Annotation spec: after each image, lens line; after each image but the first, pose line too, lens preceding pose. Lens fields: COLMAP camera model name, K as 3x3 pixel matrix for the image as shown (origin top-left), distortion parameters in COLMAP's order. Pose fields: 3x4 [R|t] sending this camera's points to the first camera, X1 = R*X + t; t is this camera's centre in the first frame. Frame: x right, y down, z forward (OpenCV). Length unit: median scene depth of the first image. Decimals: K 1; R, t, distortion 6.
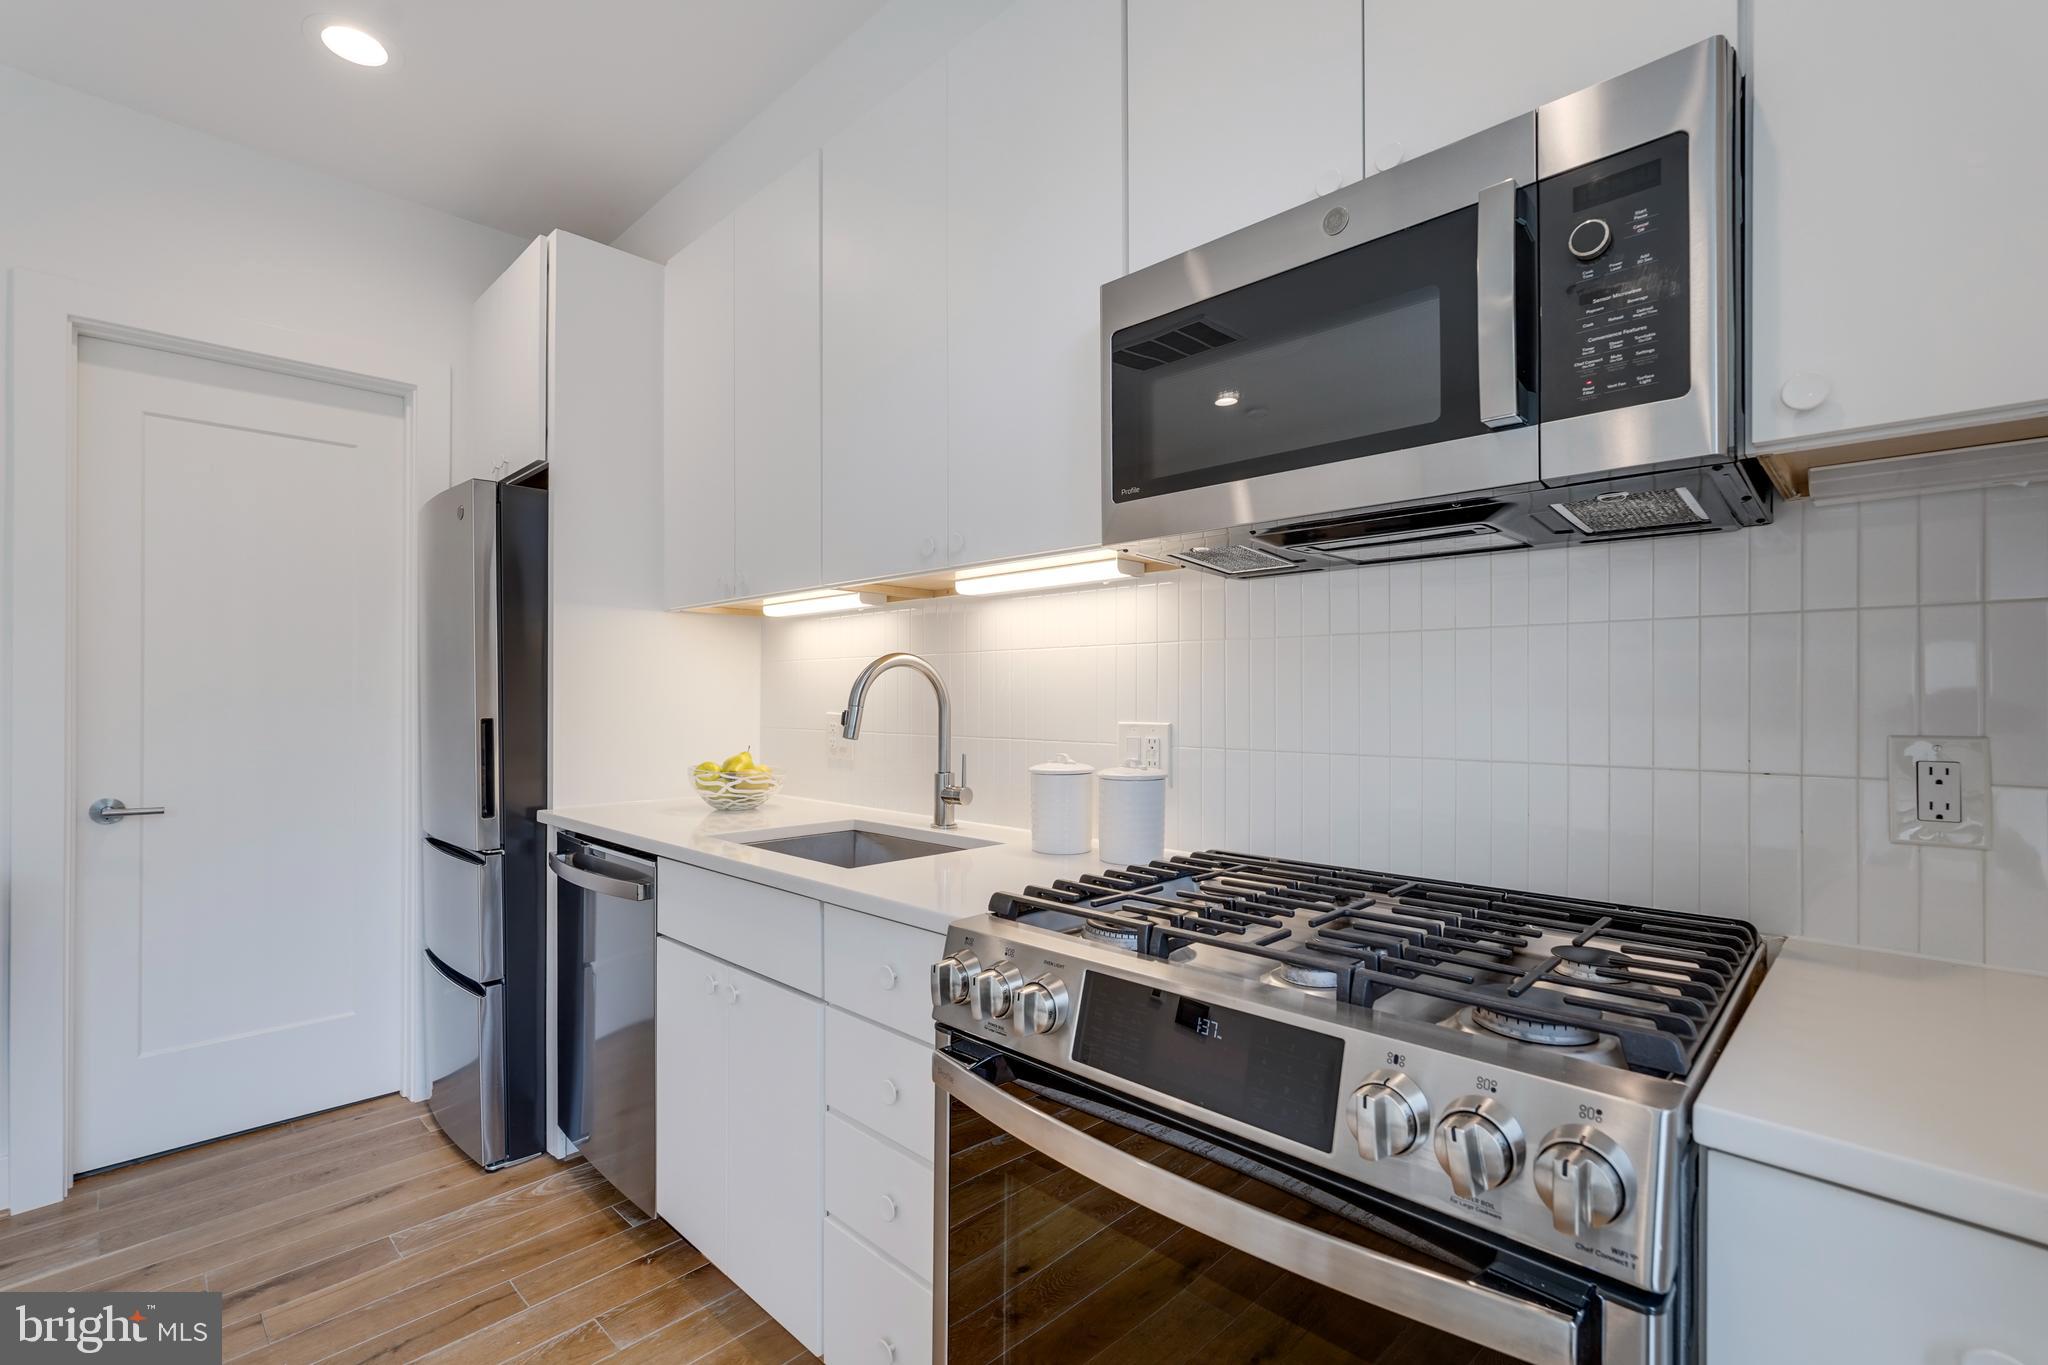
lens RADIAL K [[906.1, 0, 1020.6], [0, 906.1, 684.9], [0, 0, 1]] dist [-0.003662, 0.005328]
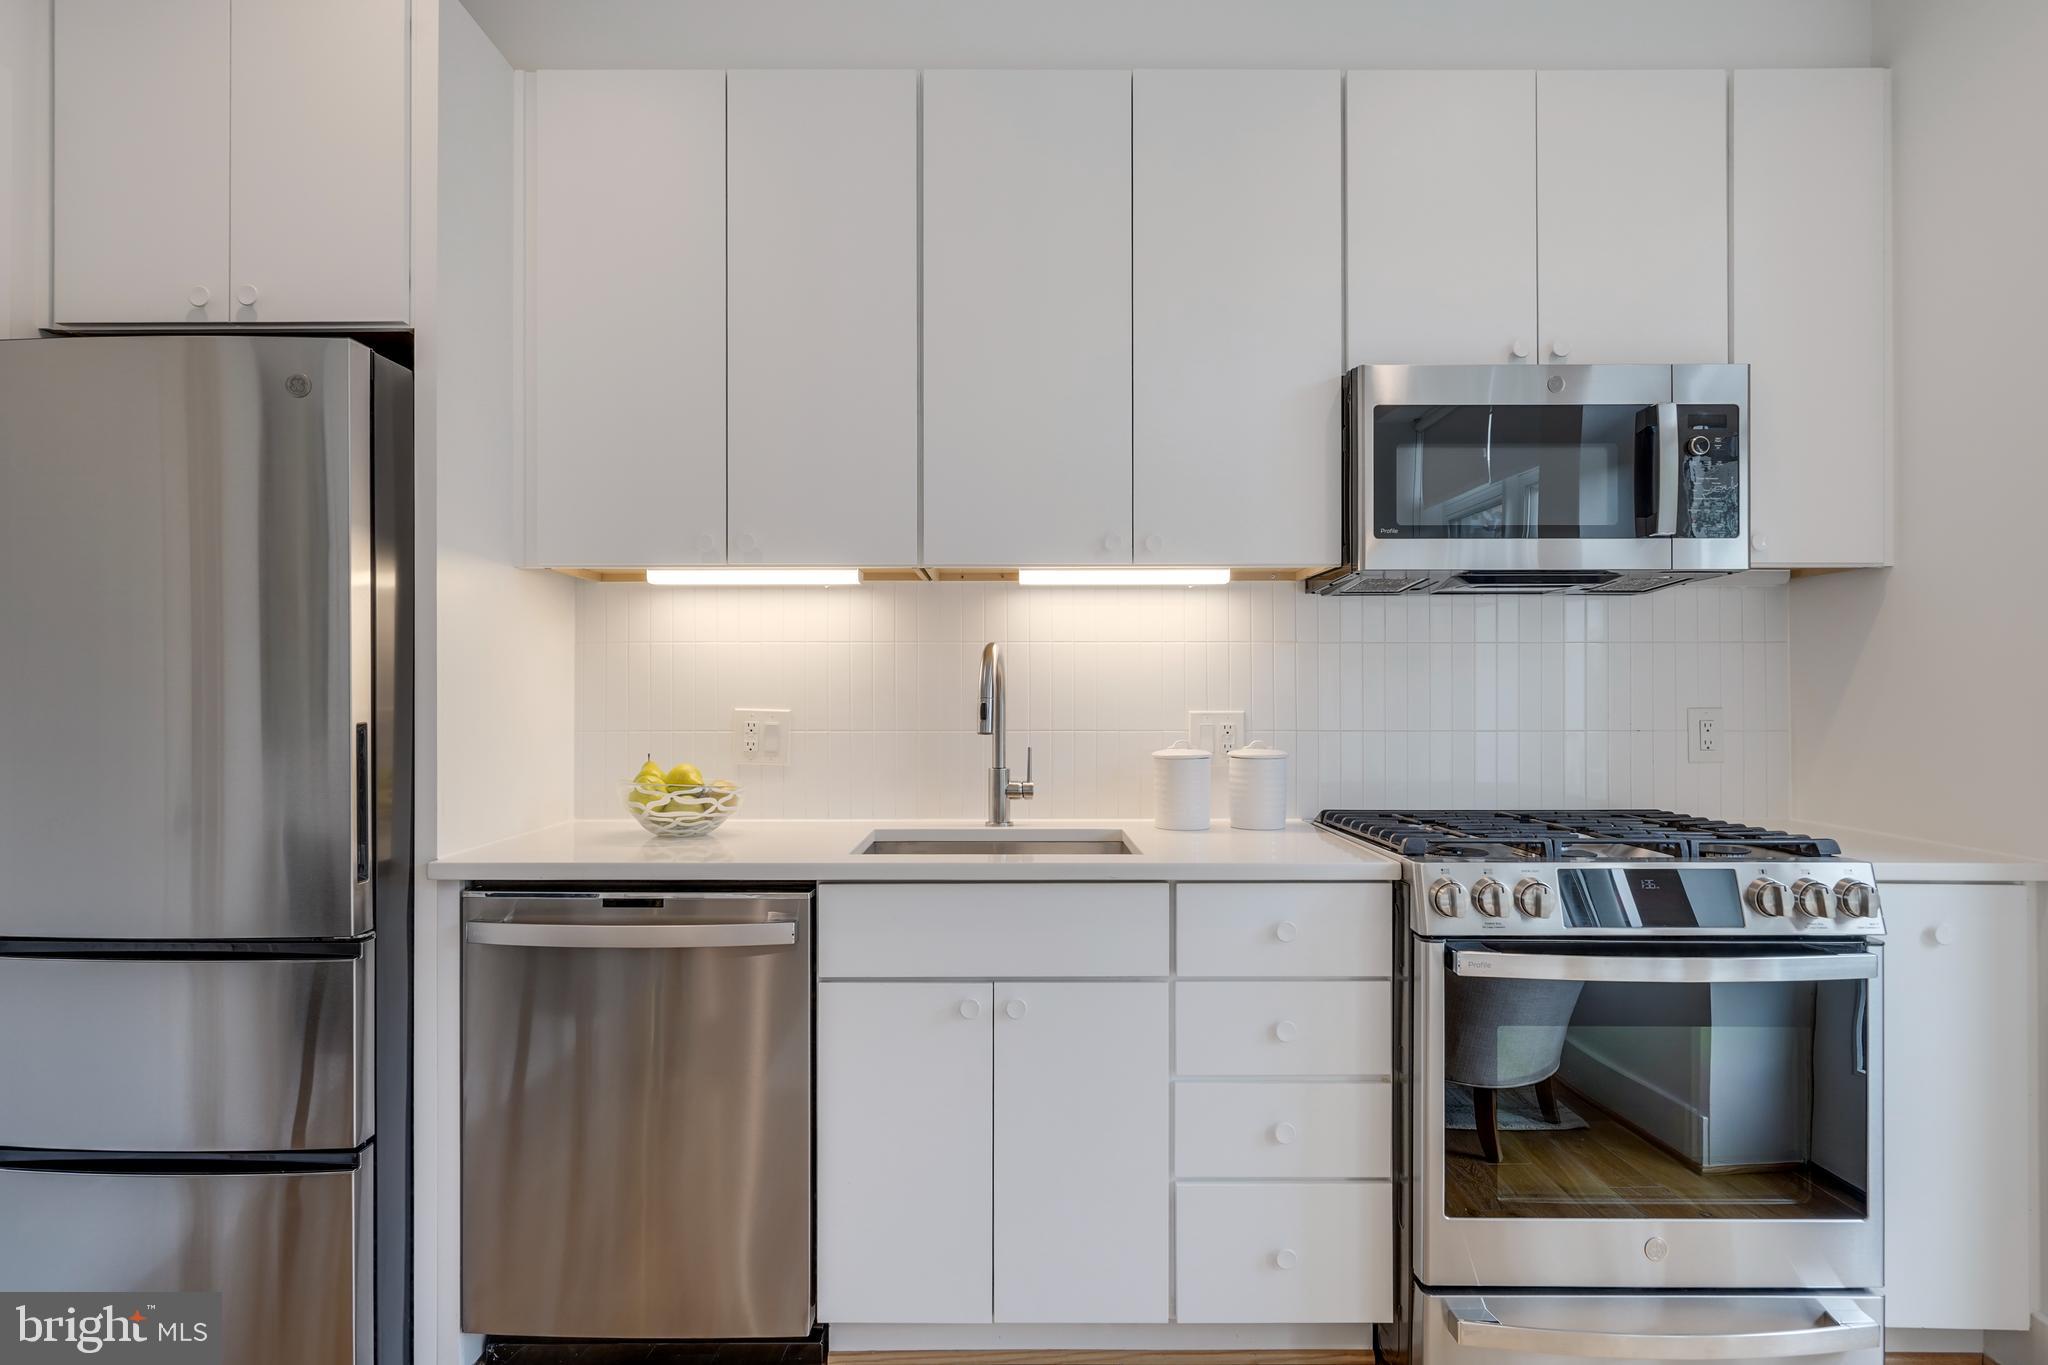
lens RADIAL K [[1099.3, 0, 1017.1], [0, 1099.3, 687.7], [0, 0, 1]] dist [0.003666, 0.000498]
pose [[0.718414, 0.001158, 0.695615, -1.026422], [-0.009334, 0.999925, 0.007976, 0.003159], [-0.695553, -0.012222, 0.718370, 0.174009]]
